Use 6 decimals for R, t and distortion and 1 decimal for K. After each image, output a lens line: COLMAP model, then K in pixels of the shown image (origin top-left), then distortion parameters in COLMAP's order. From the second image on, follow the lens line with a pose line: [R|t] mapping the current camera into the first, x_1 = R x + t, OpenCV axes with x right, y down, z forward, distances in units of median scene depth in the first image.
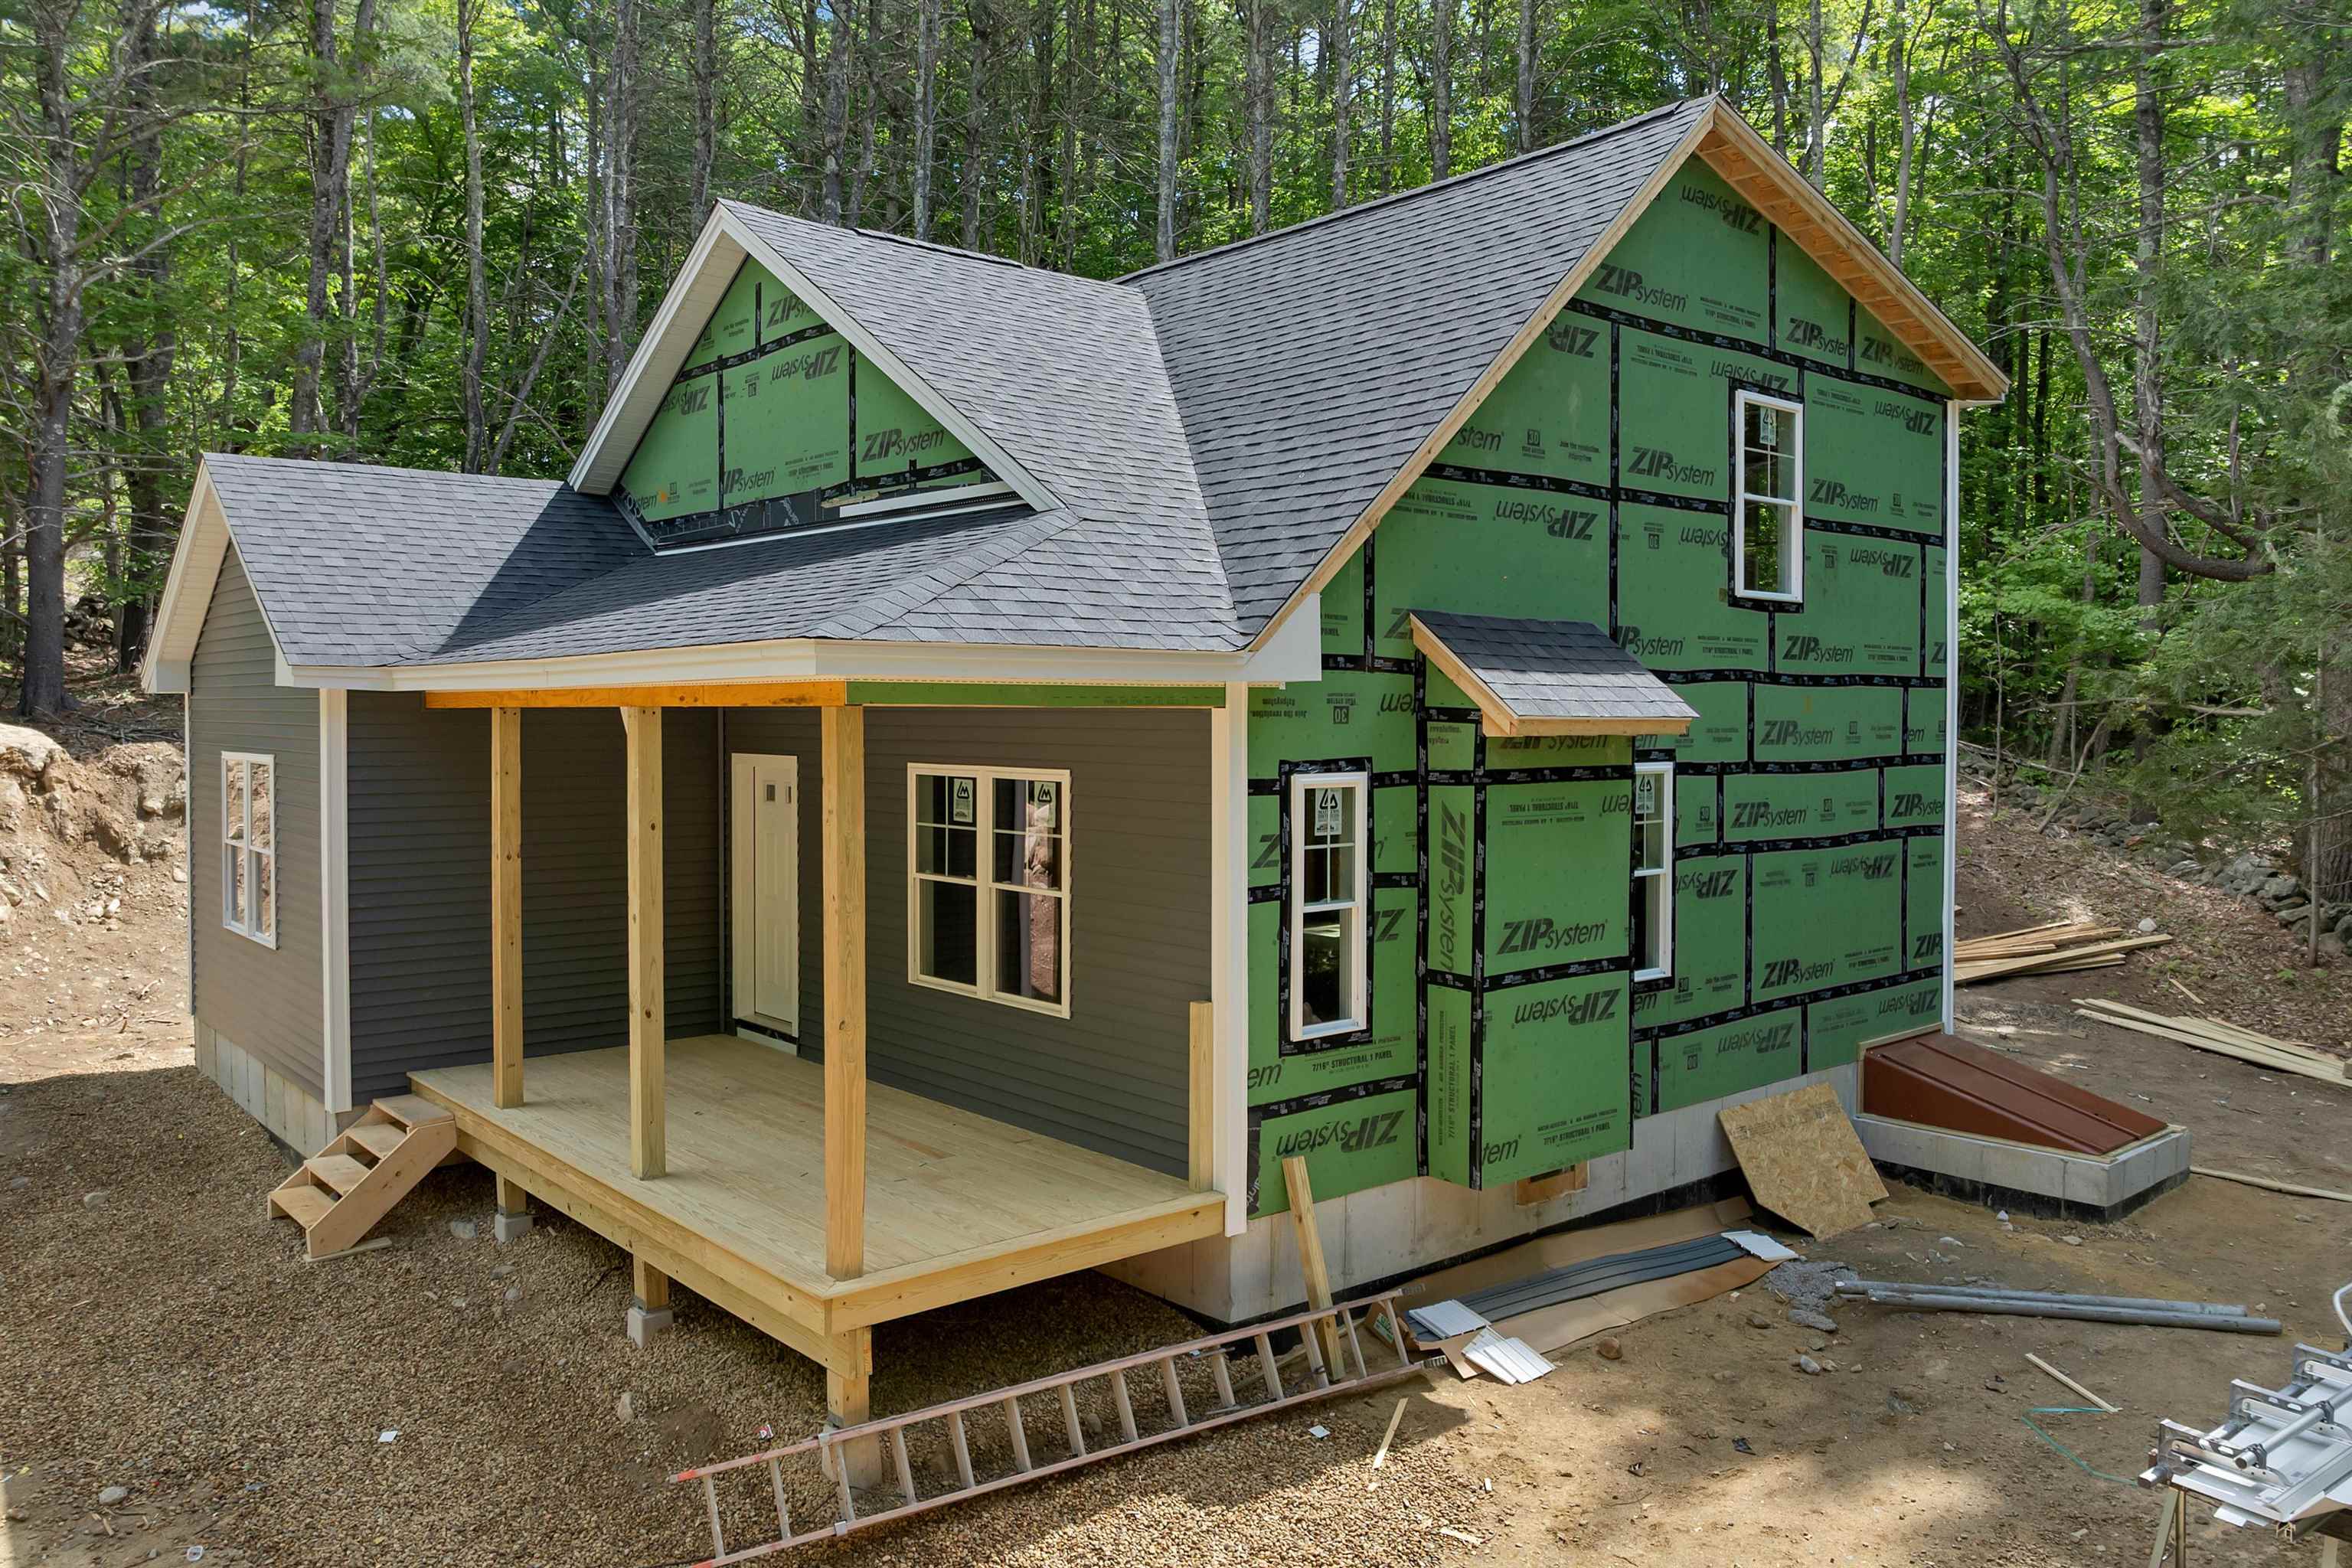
lens RADIAL K [[1701.2, 0, 1165.1], [0, 1701.2, 763.1], [0, 0, 1]] dist [-0.043310, 0.006869]
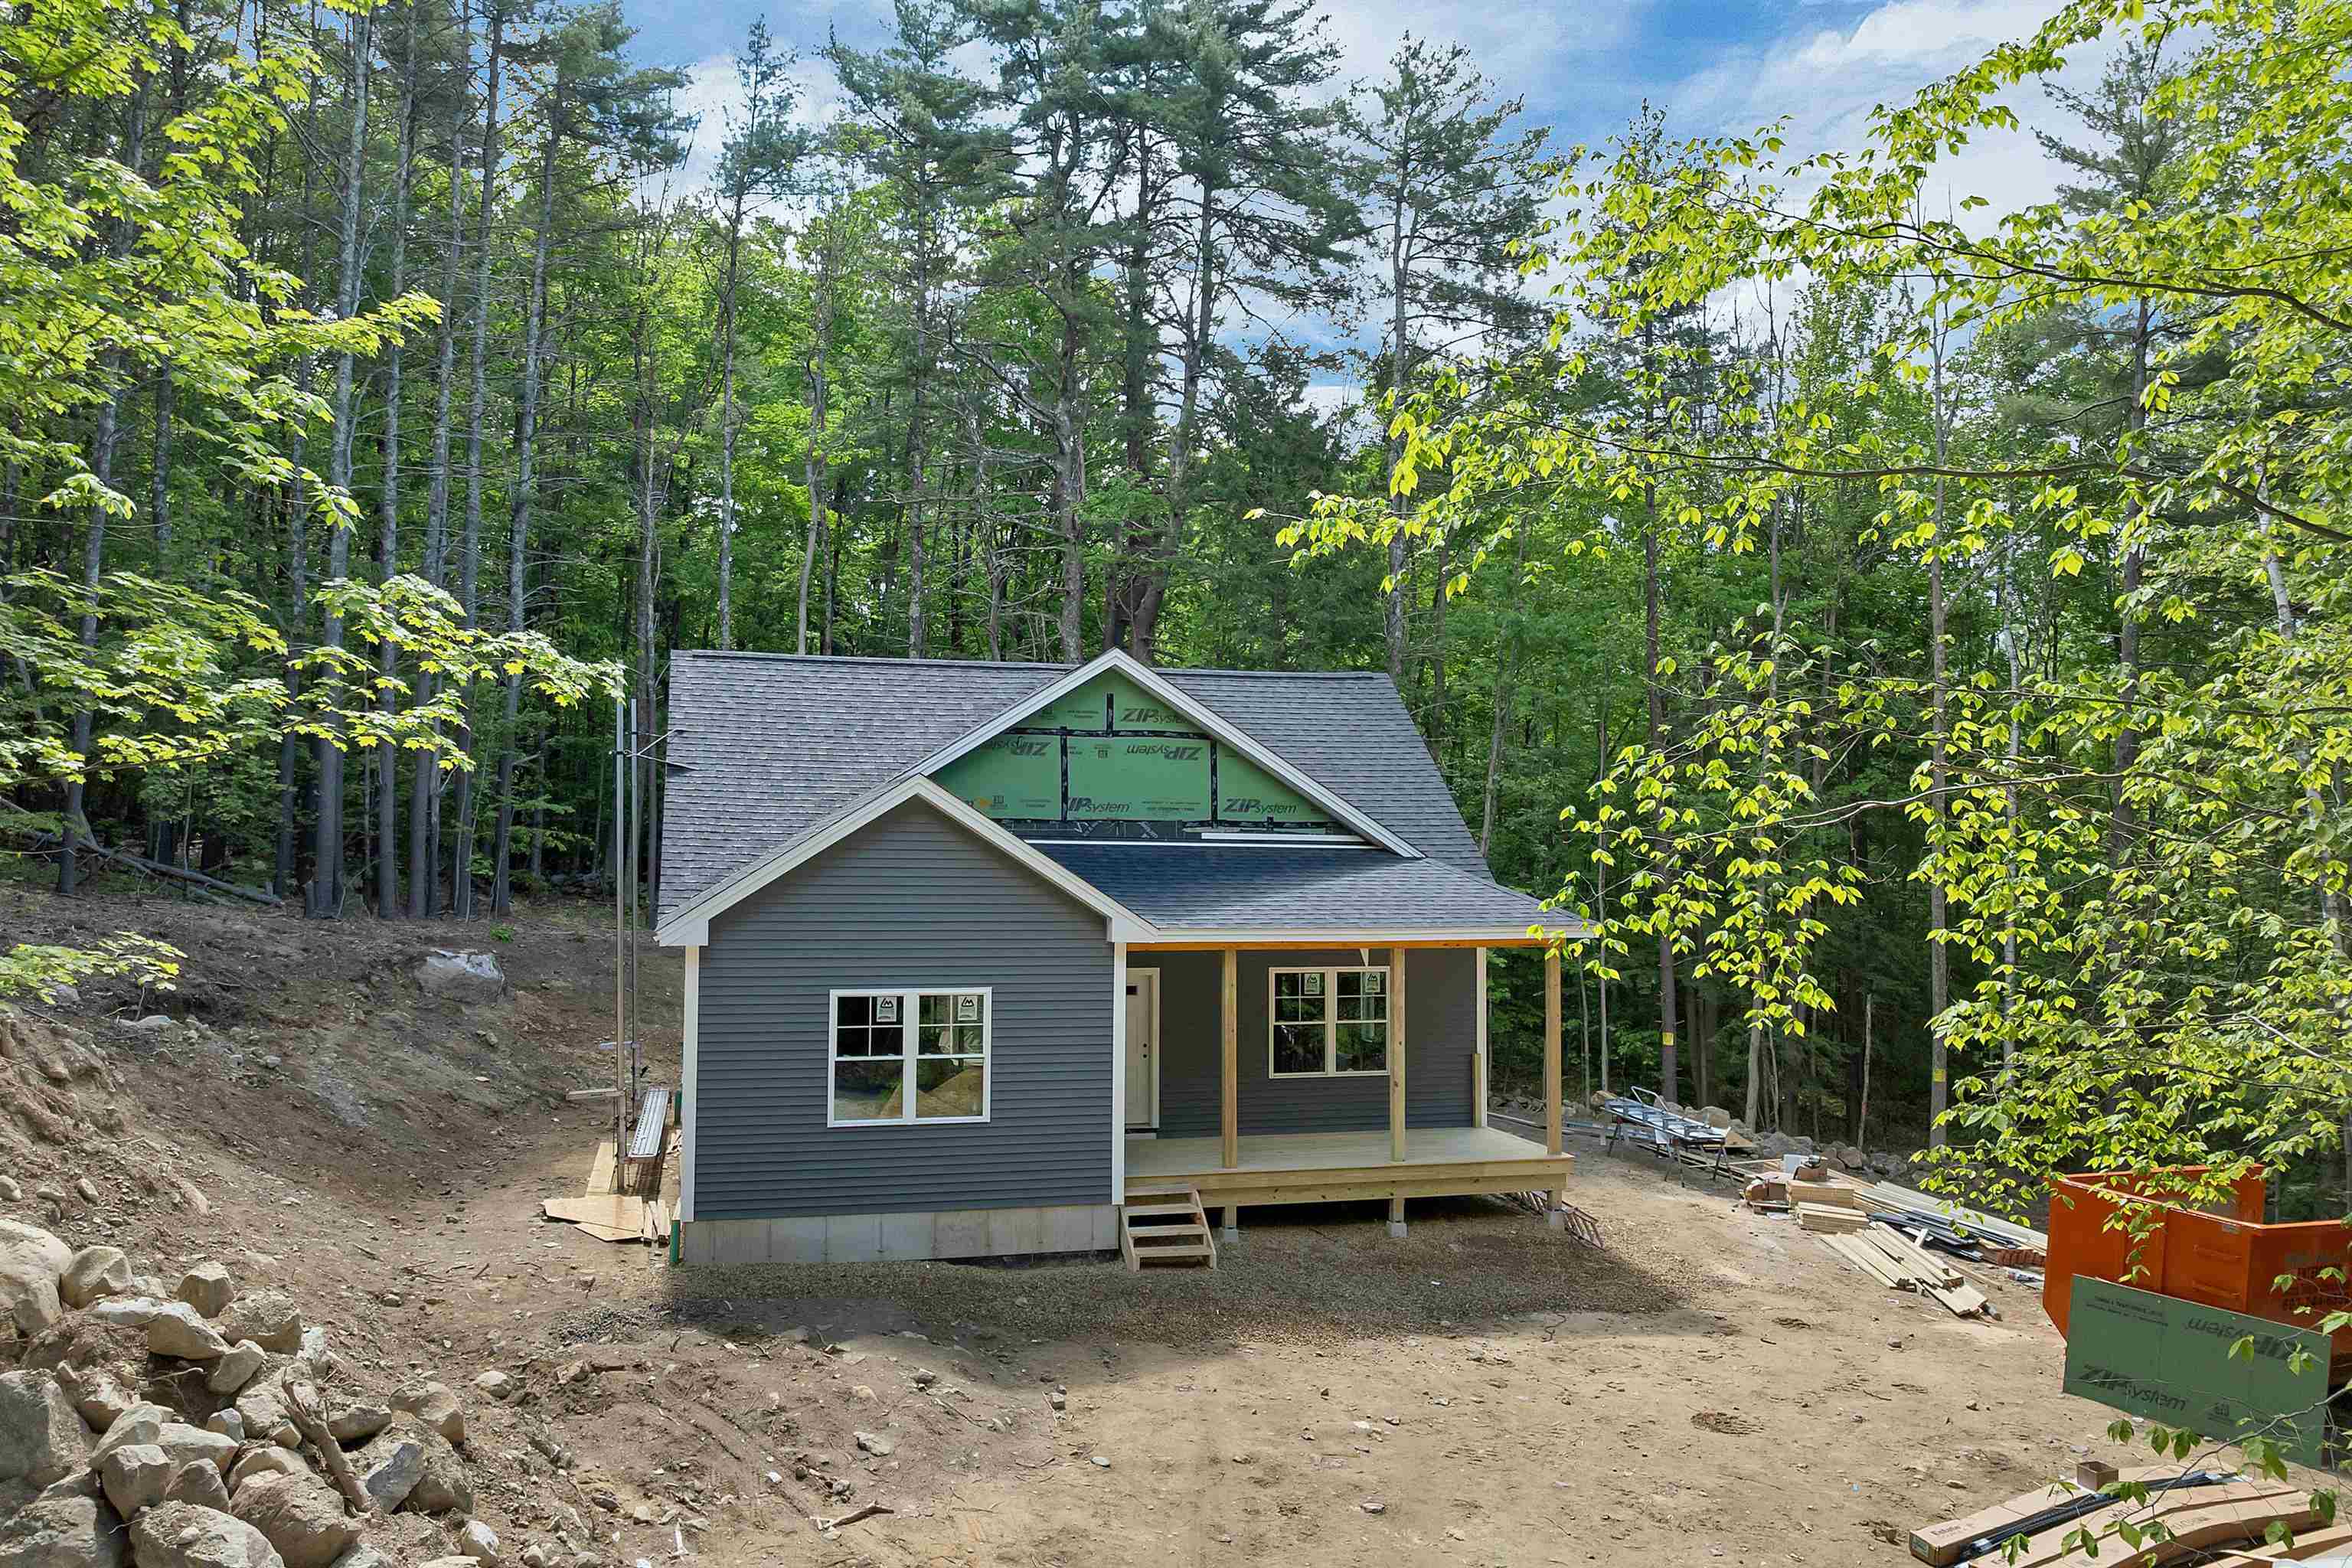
lens RADIAL K [[1701.2, 0, 1165.1], [0, 1701.2, 763.1], [0, 0, 1]] dist [-0.043310, 0.006869]
pose [[0.428744, 0.063820, 0.901169, -2.005423], [0.026783, 0.996165, -0.083290, -0.076043], [-0.903029, 0.059846, 0.425391, 0.243781]]
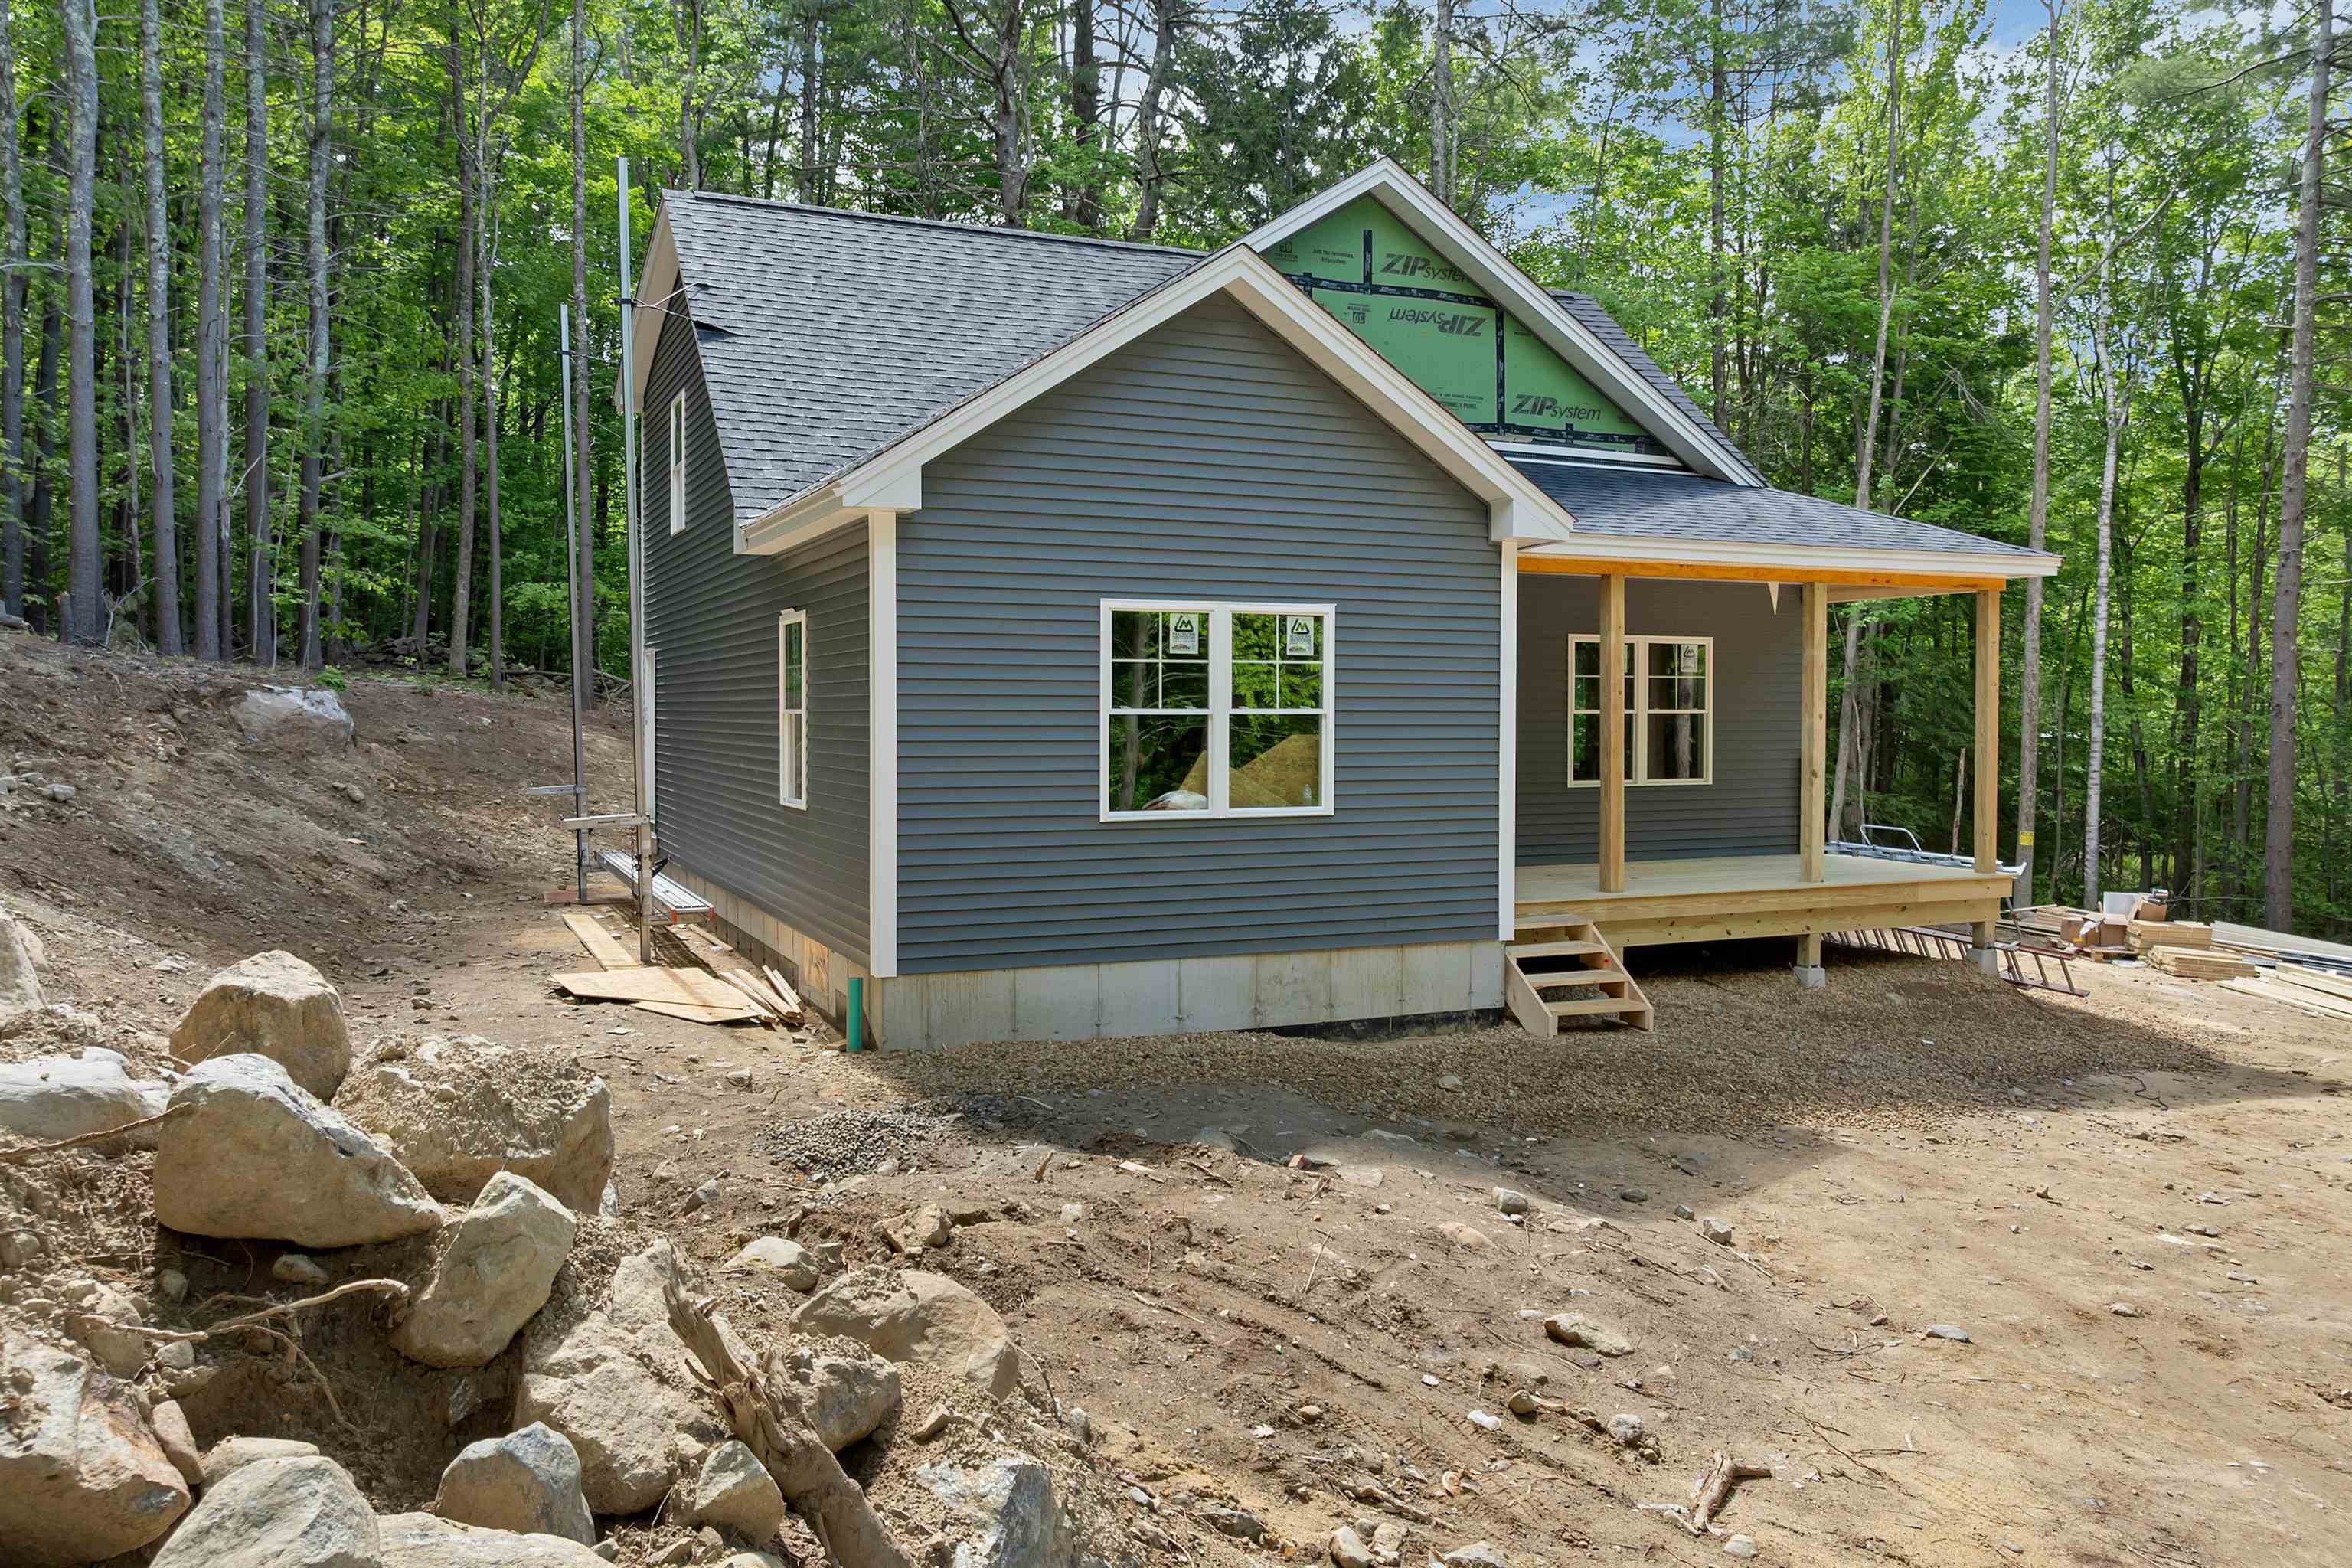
lens RADIAL K [[1701.2, 0, 1165.1], [0, 1701.2, 763.1], [0, 0, 1]] dist [-0.043310, 0.006869]
pose [[0.290533, -0.021211, 0.956630, -1.610748], [0.035061, 0.999319, 0.011509, 0.080104], [-0.956222, 0.030197, 0.291079, 0.905629]]
